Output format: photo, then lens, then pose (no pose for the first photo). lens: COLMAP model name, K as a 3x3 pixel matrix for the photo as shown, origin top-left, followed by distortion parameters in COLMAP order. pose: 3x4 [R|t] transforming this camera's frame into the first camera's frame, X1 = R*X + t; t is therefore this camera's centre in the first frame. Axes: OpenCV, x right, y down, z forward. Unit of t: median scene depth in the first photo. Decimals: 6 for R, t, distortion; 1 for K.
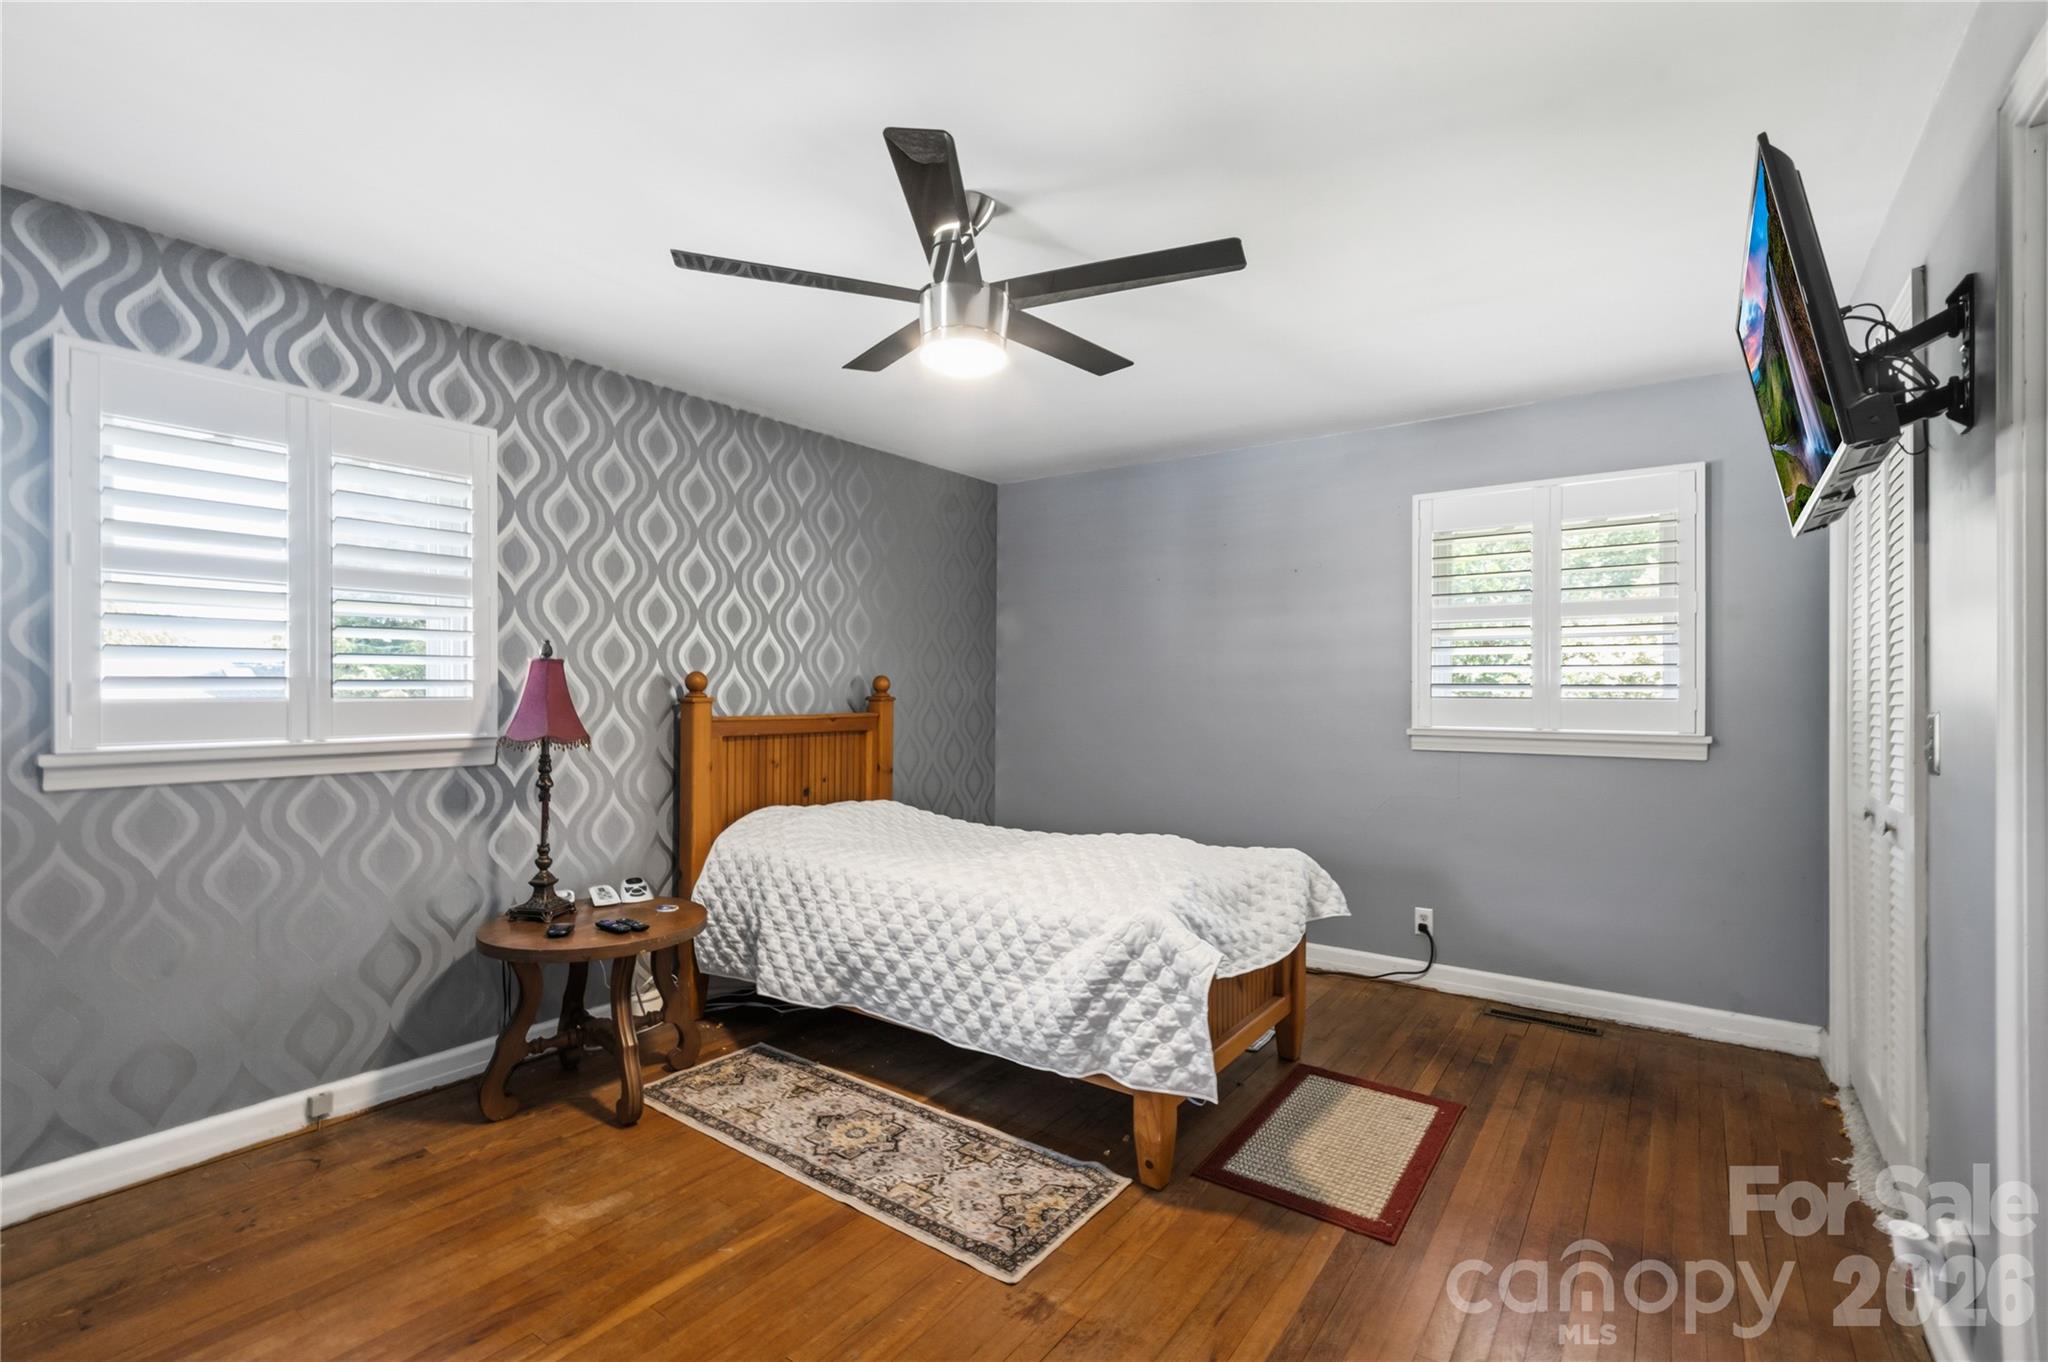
lens RADIAL K [[915.7, 0, 1009.5], [0, 915.7, 688.5], [0, 0, 1]] dist [-0.001500, -0.004458]
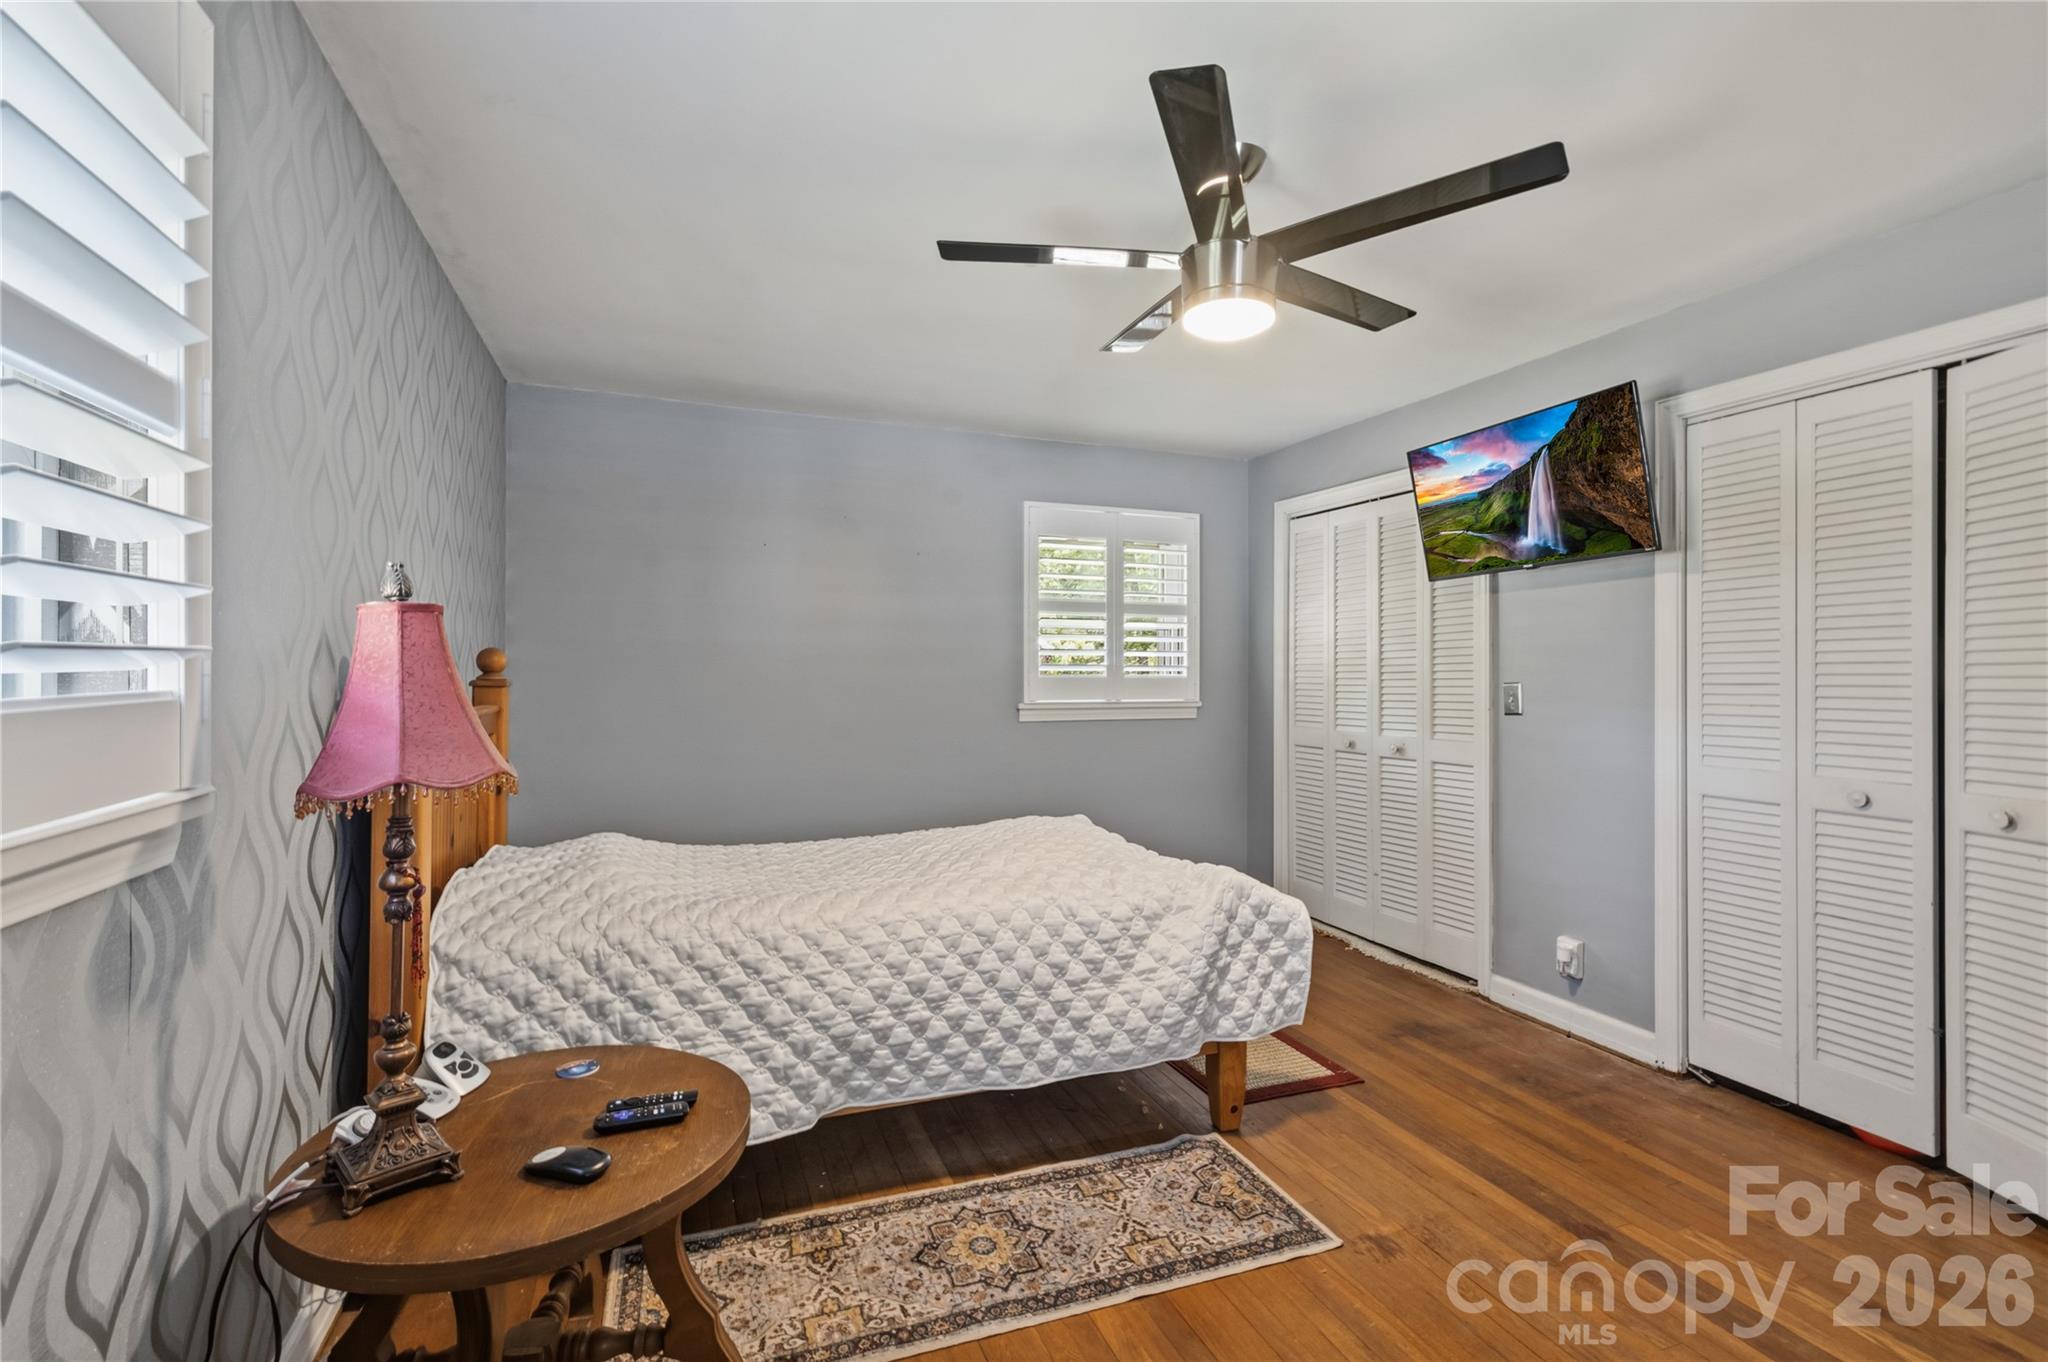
lens RADIAL K [[915.7, 0, 1027.0], [0, 915.7, 674.9], [0, 0, 1]] dist [-0.001500, -0.004458]
pose [[0.542950, -0.002989, 0.839760, -0.784635], [-0.004583, 0.999968, 0.006522, -0.000091], [-0.839753, -0.007390, 0.542919, 0.548447]]
